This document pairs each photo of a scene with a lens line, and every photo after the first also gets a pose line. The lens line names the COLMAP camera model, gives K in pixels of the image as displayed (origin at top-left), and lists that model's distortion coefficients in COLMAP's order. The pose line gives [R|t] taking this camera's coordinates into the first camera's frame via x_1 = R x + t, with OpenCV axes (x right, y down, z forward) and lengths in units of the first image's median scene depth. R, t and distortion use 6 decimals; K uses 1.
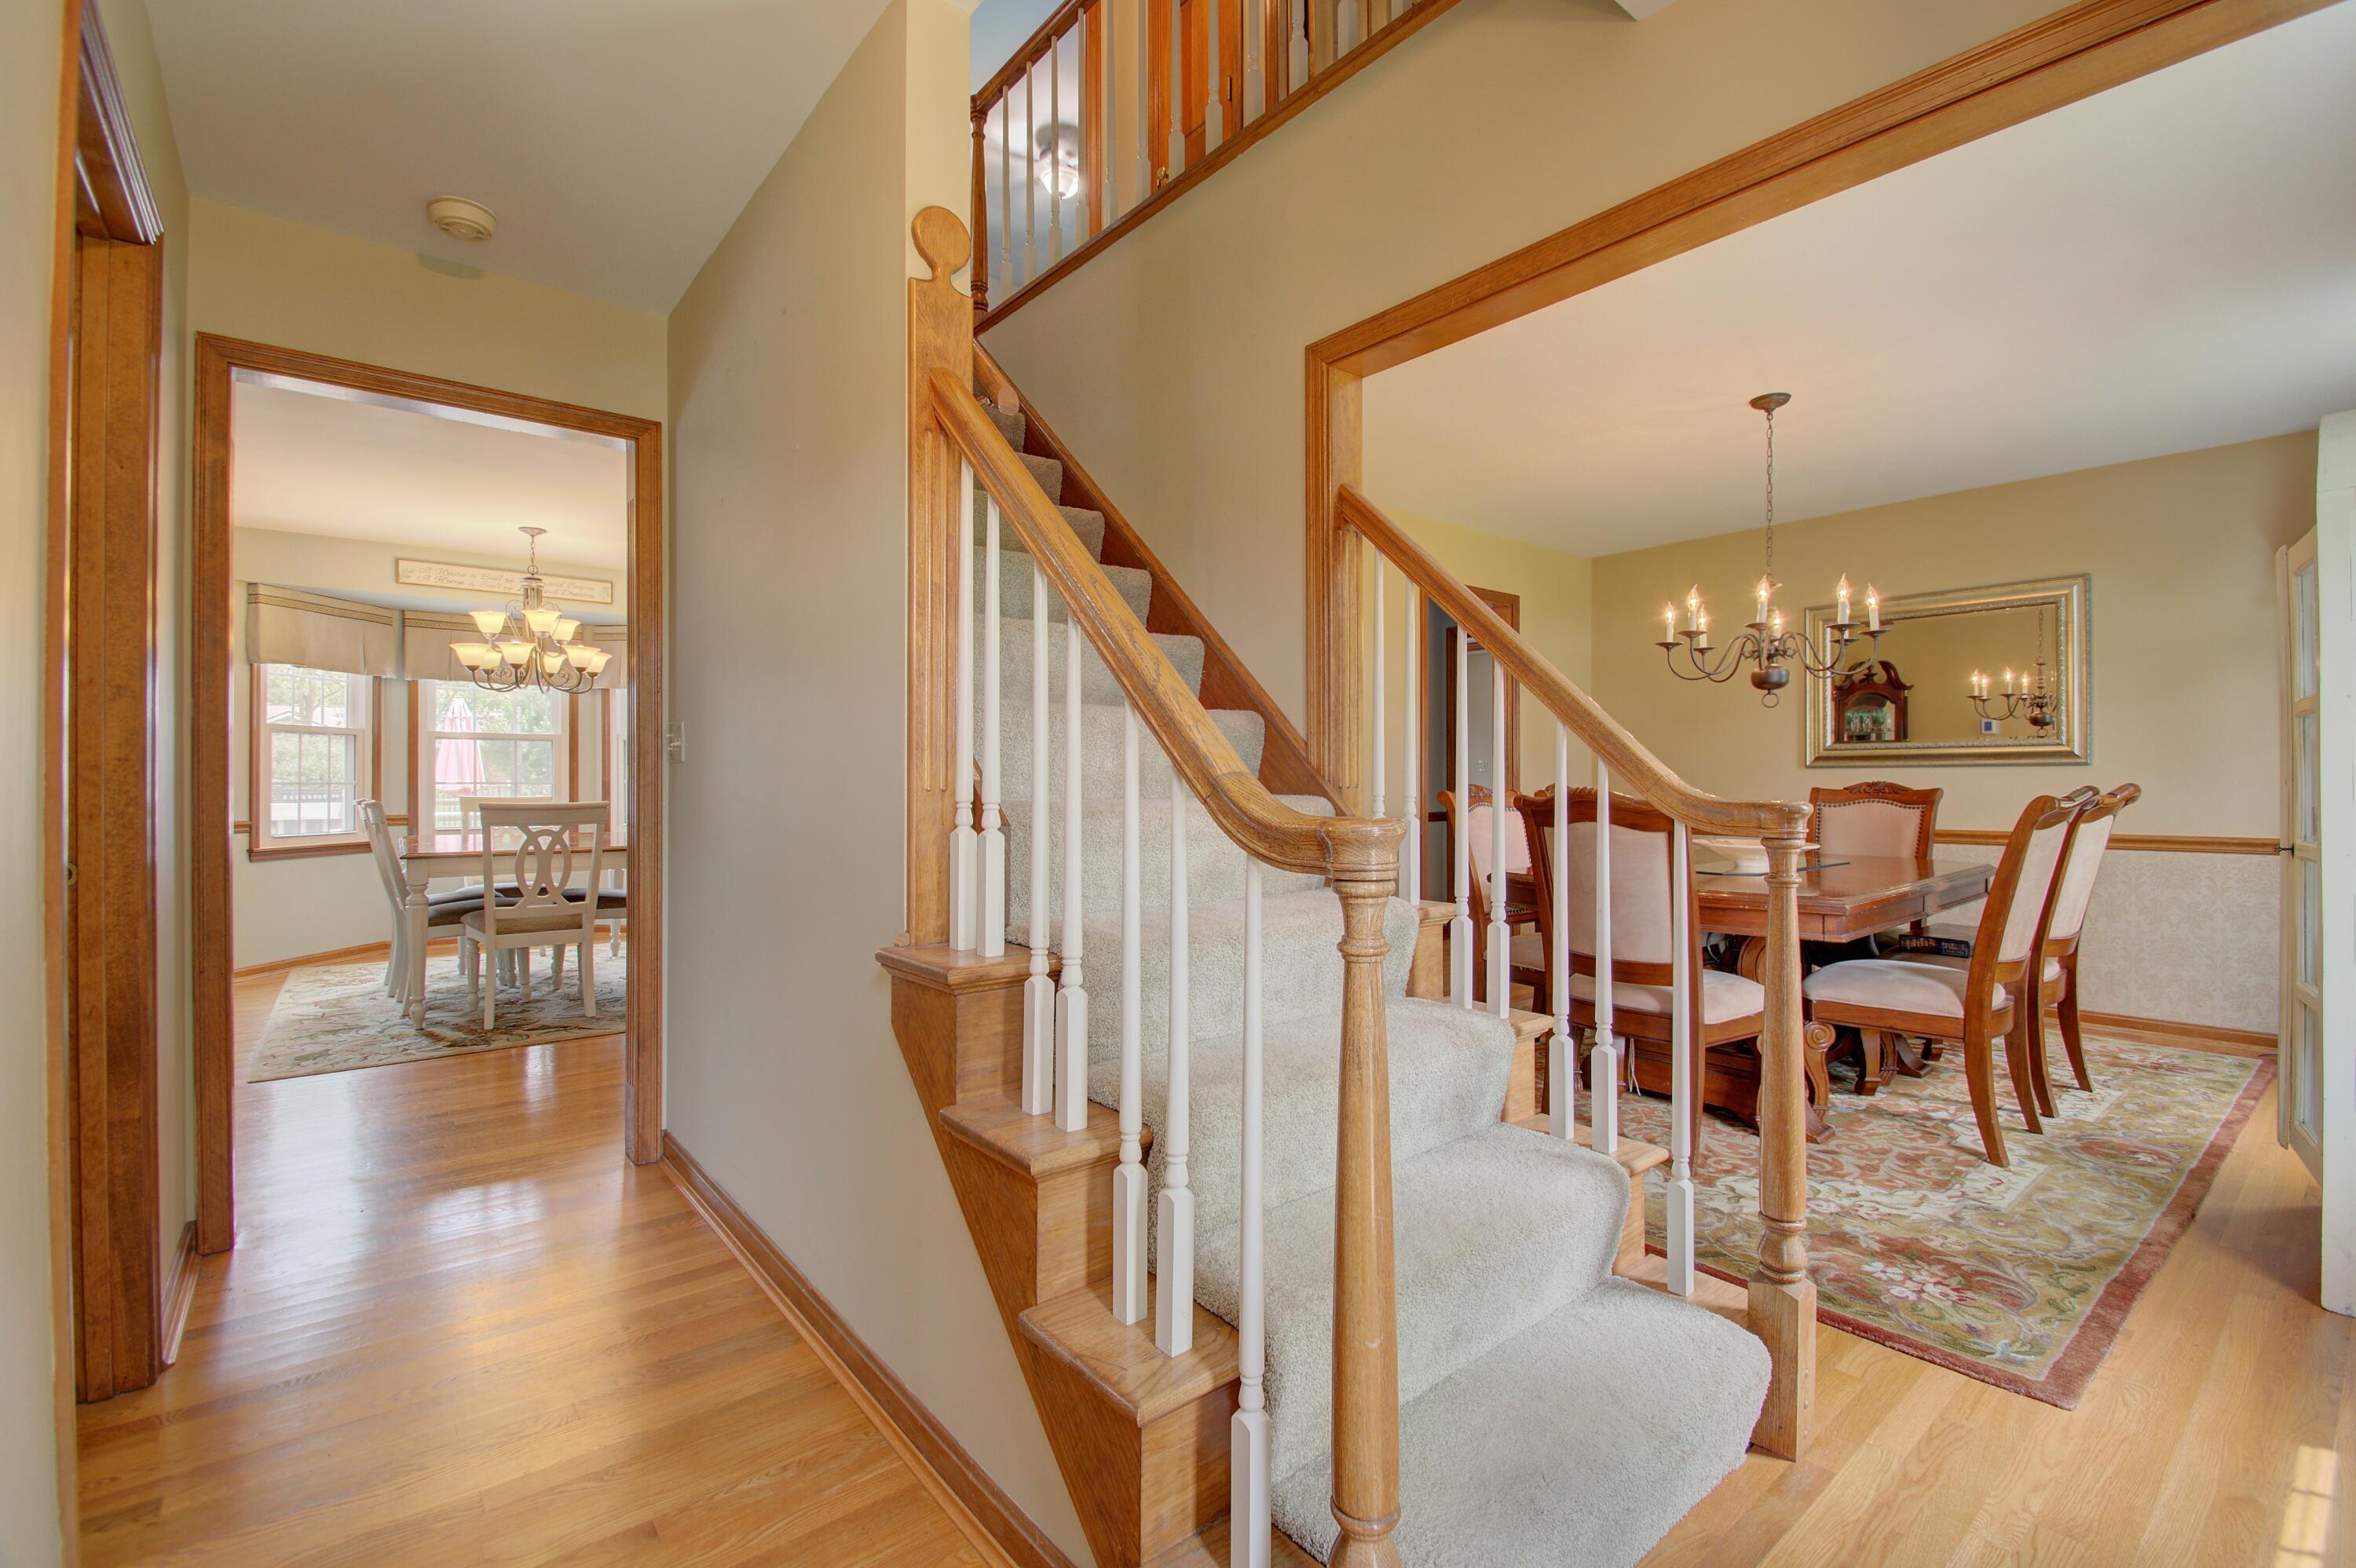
lens RADIAL K [[1023.8, 0, 1183.8], [0, 1023.8, 775.4], [0, 0, 1]] dist [0.000463, -0.012707]
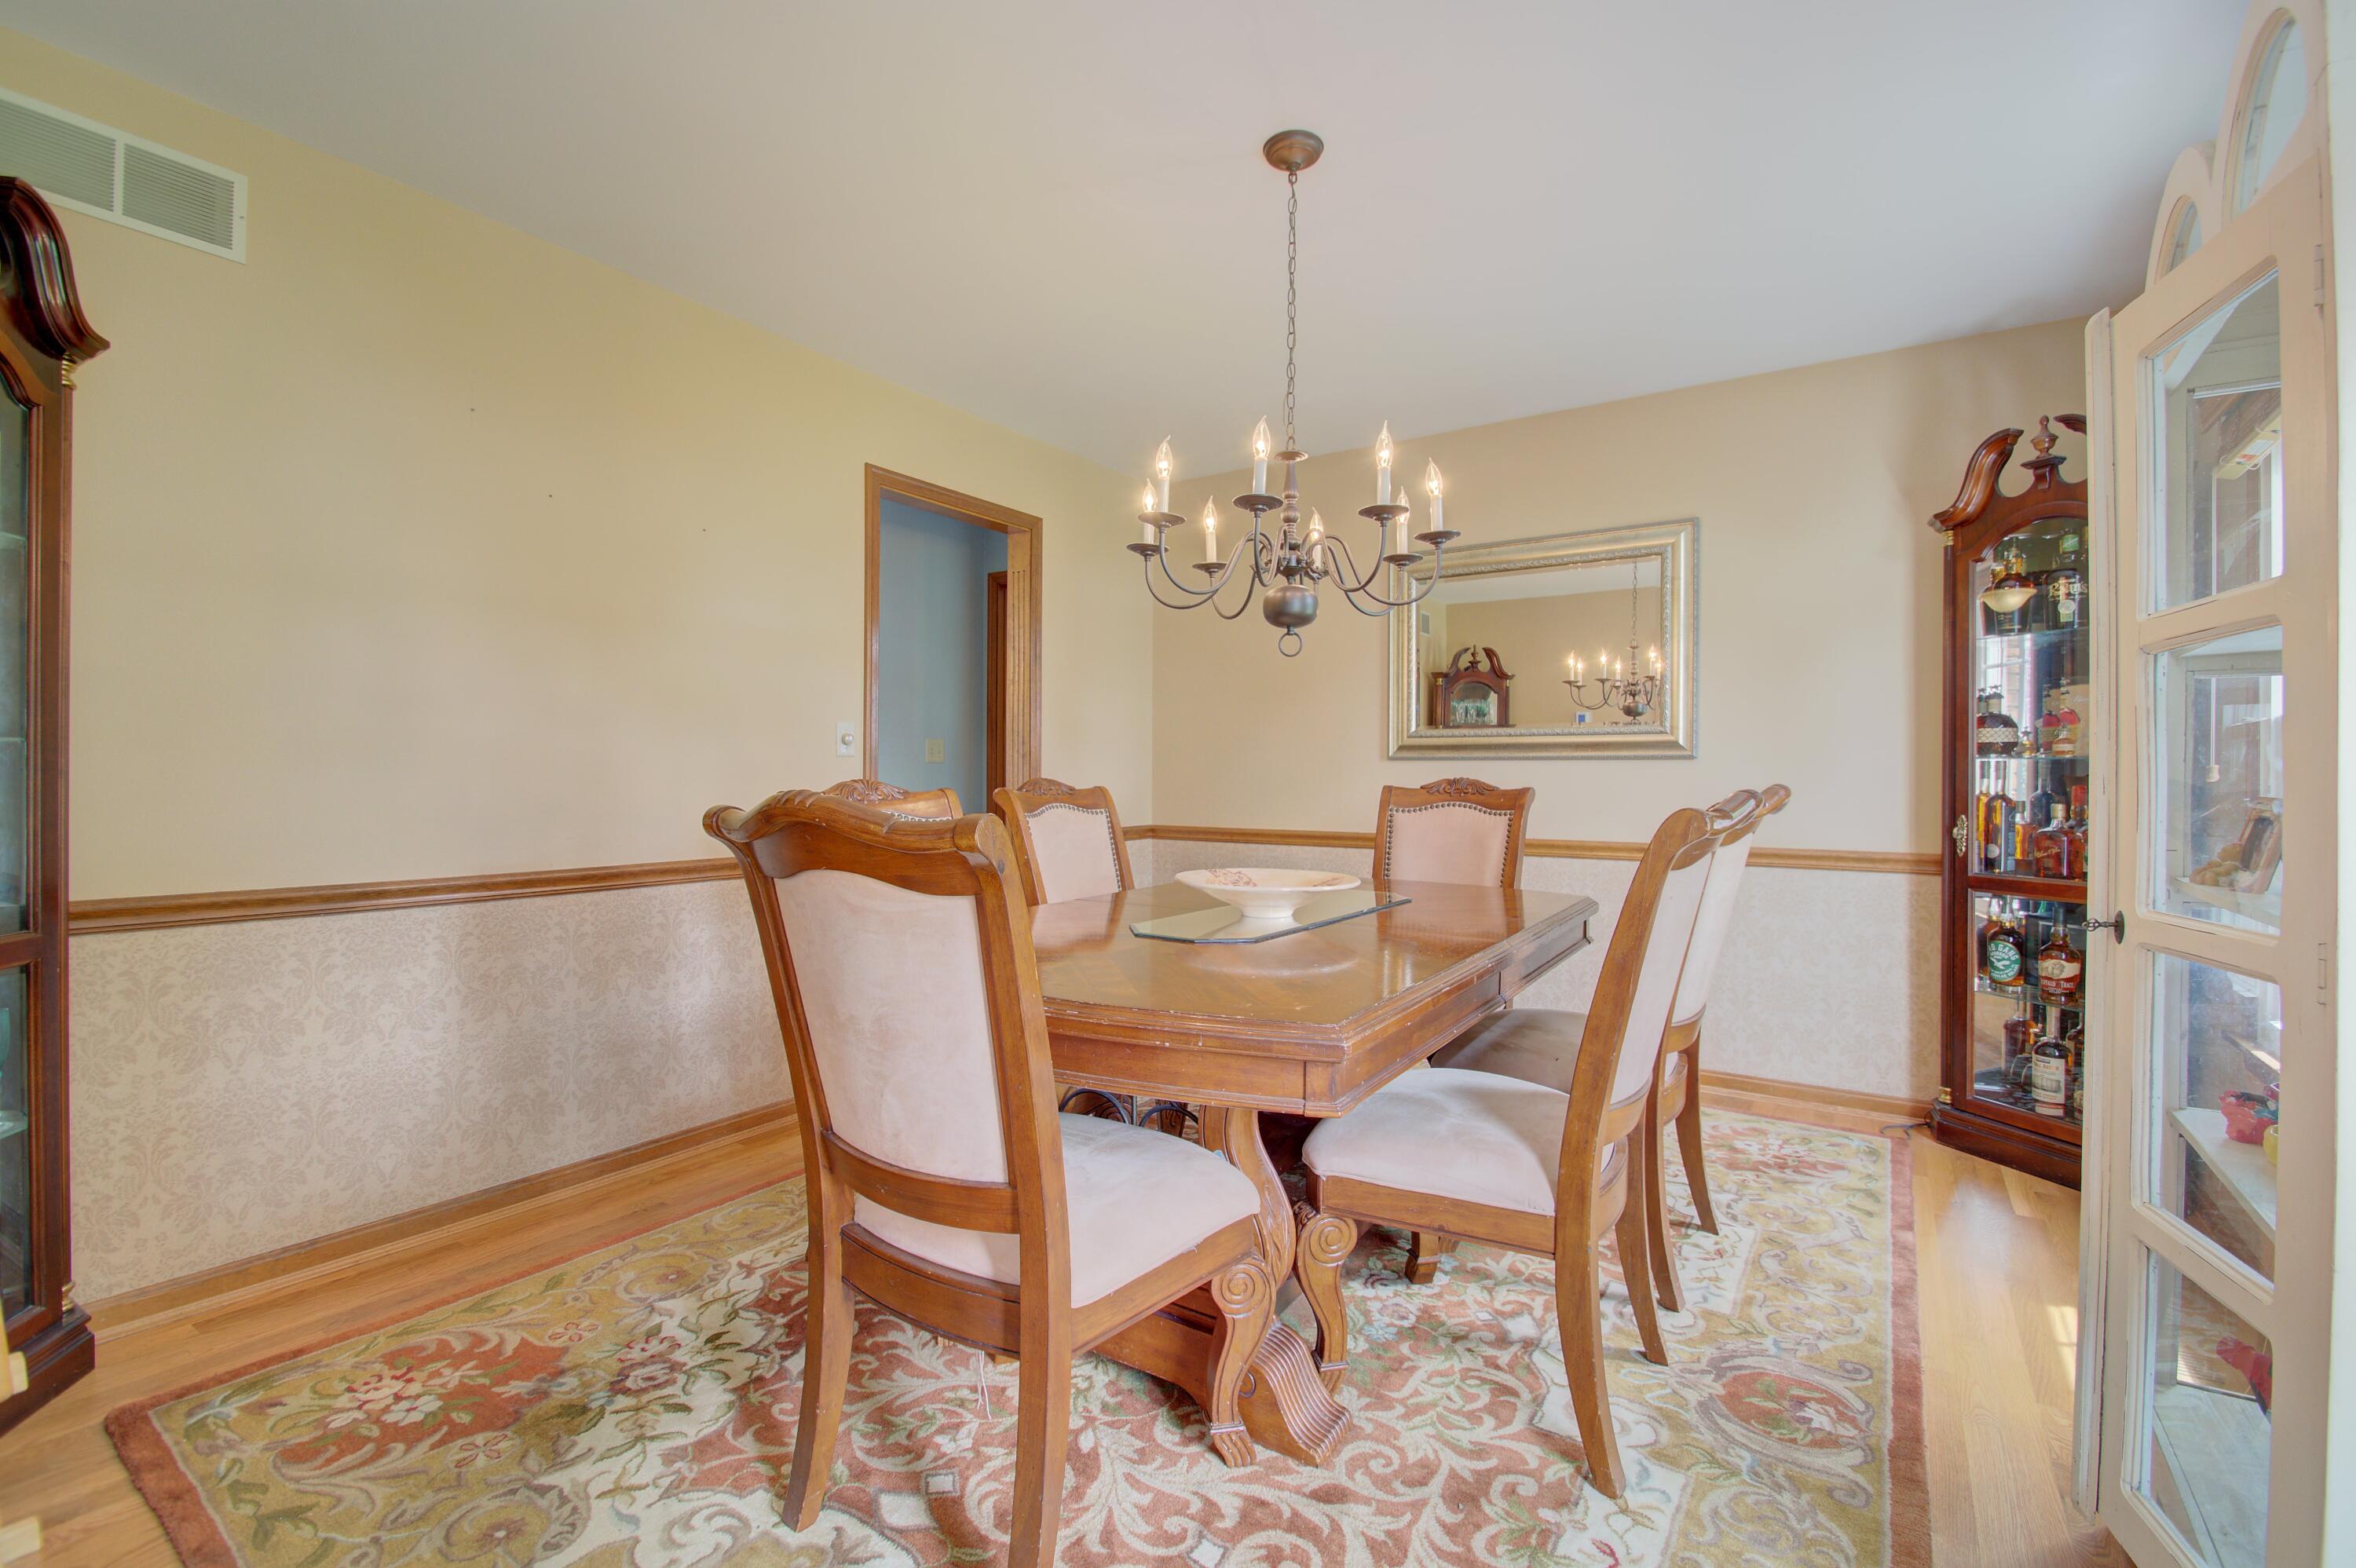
lens RADIAL K [[1023.8, 0, 1193.5], [0, 1023.8, 771.4], [0, 0, 1]] dist [0.000463, -0.012707]
pose [[0.952400, 0.006908, 0.304772, 0.365872], [-0.008363, 0.999959, 0.003467, 0.000424], [-0.304735, -0.005851, 0.952419, 0.477633]]
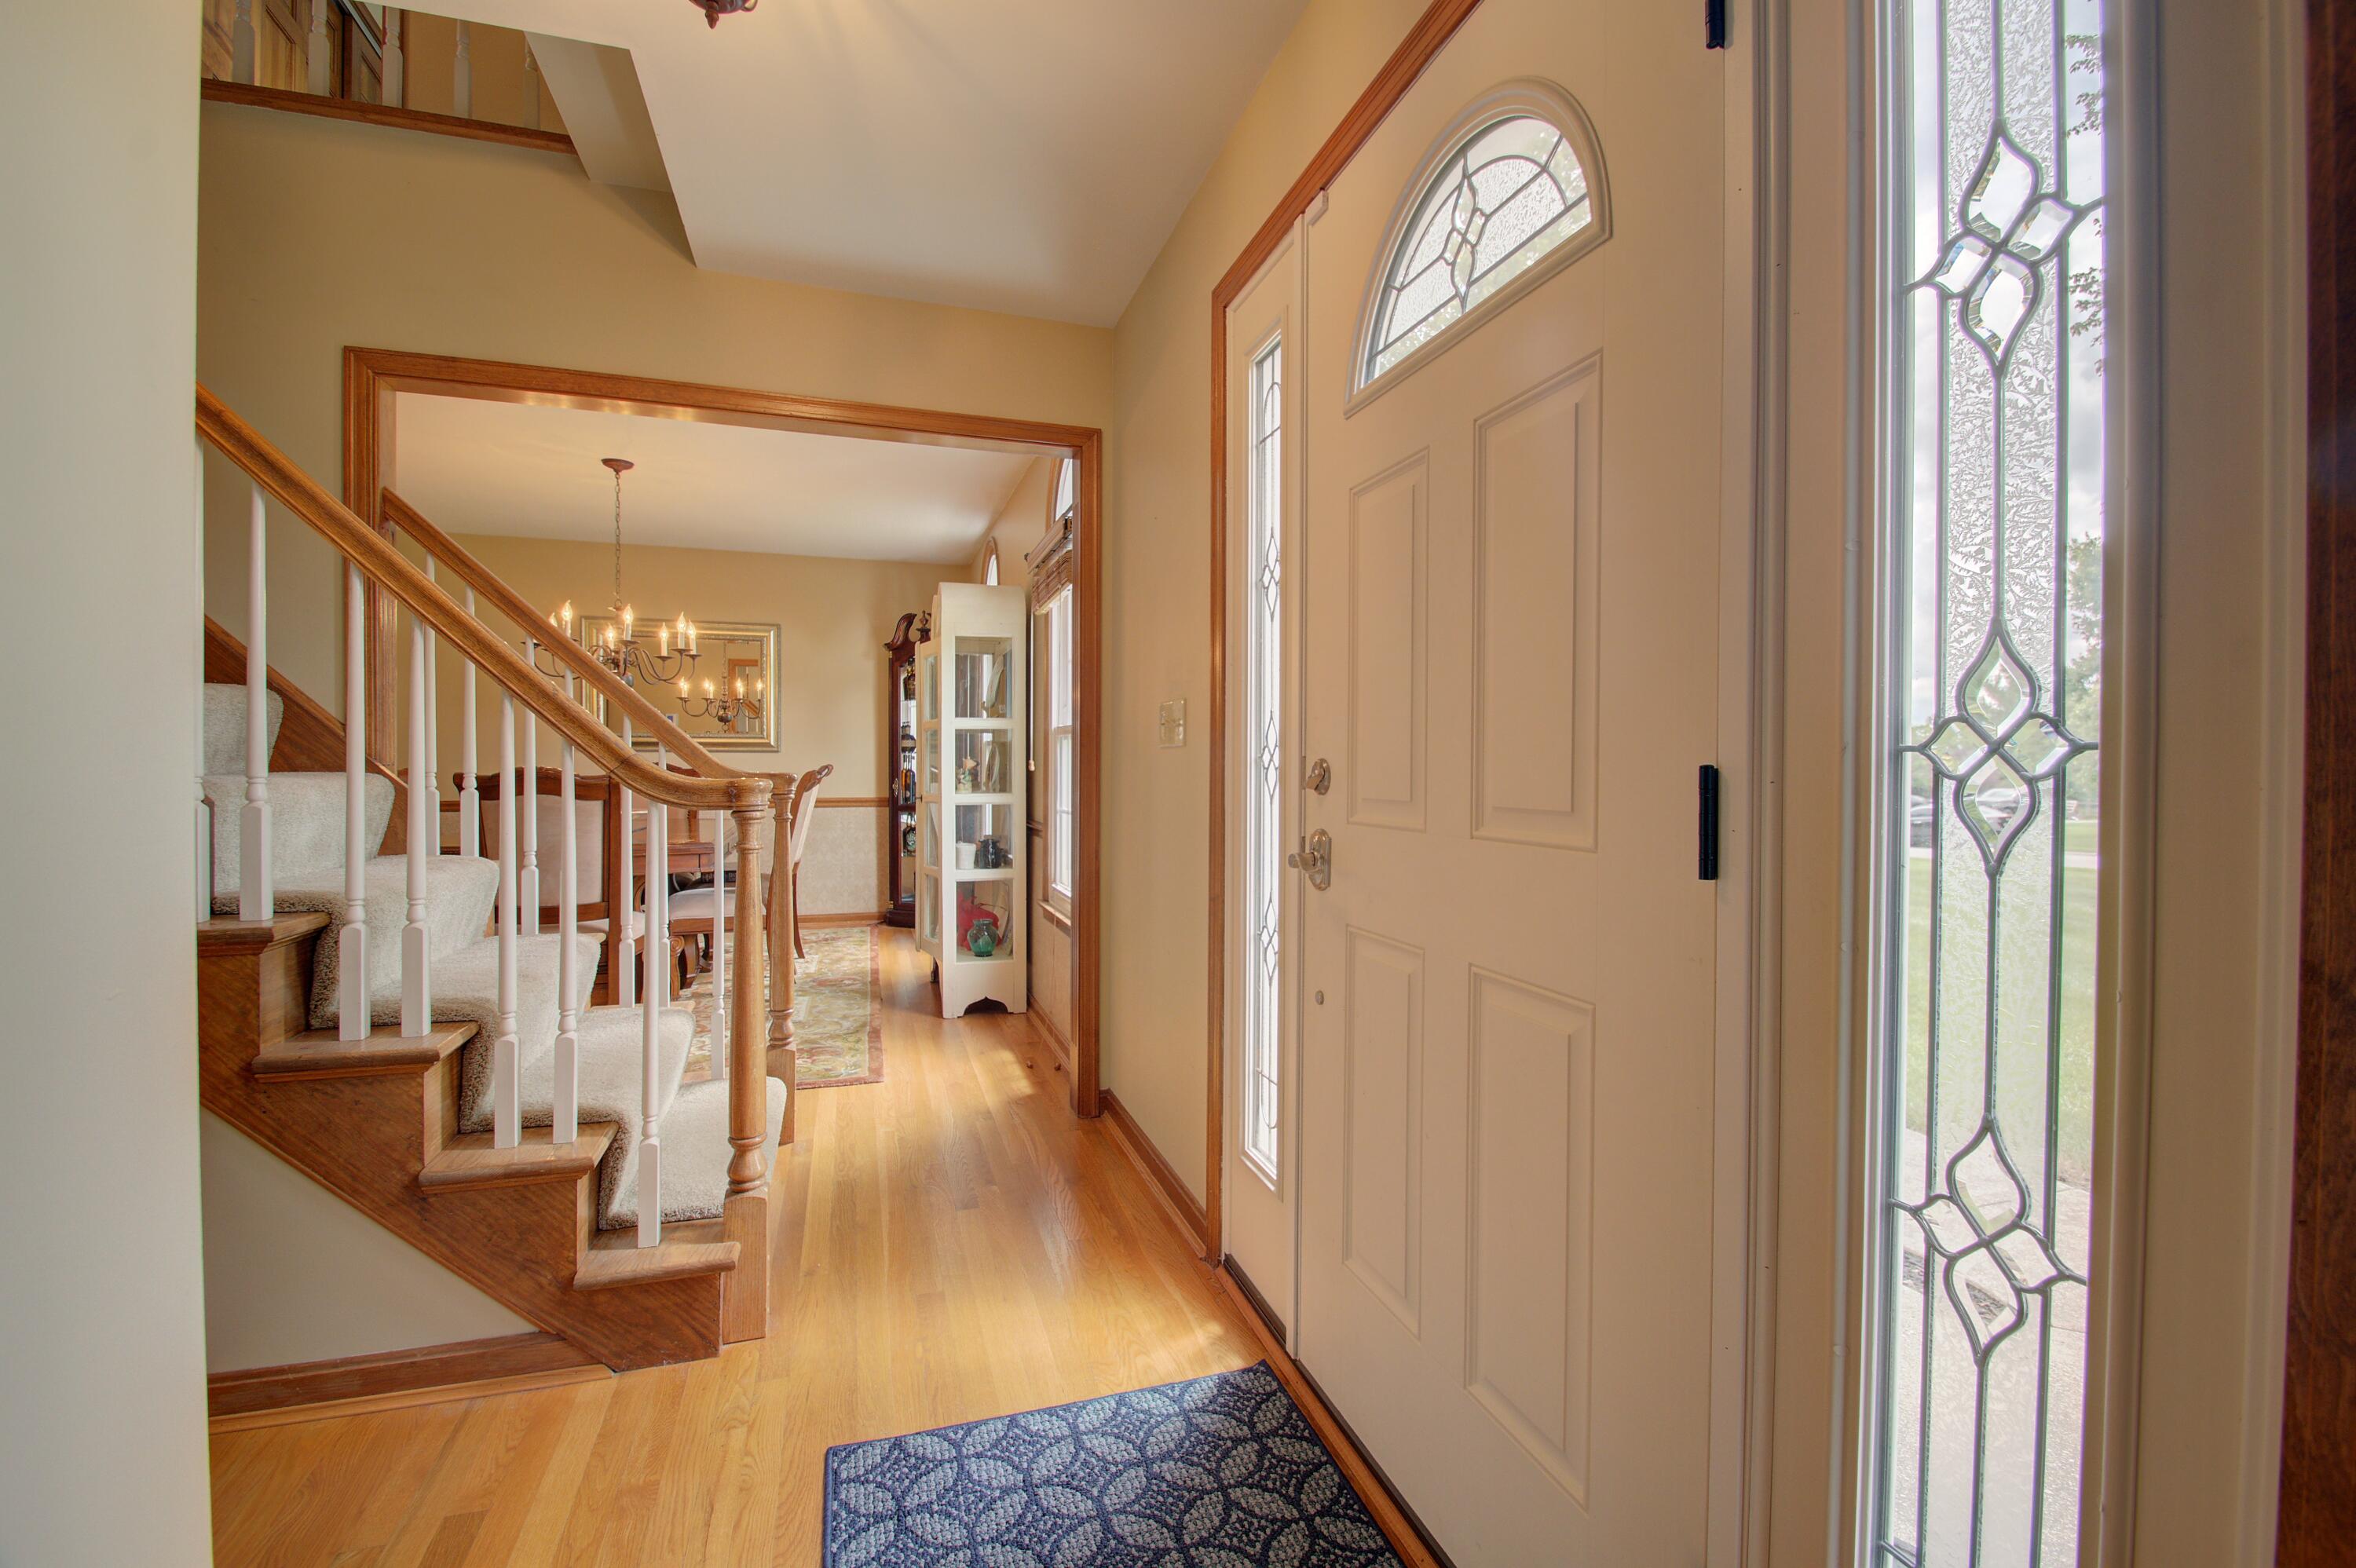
lens RADIAL K [[1023.8, 0, 1172.8], [0, 1023.8, 770.8], [0, 0, 1]] dist [0.000463, -0.012707]
pose [[0.372761, -0.003684, 0.927920, -0.388583], [-0.008287, 0.999939, 0.007298, 0.001884], [-0.927890, -0.010410, 0.372708, -0.134551]]
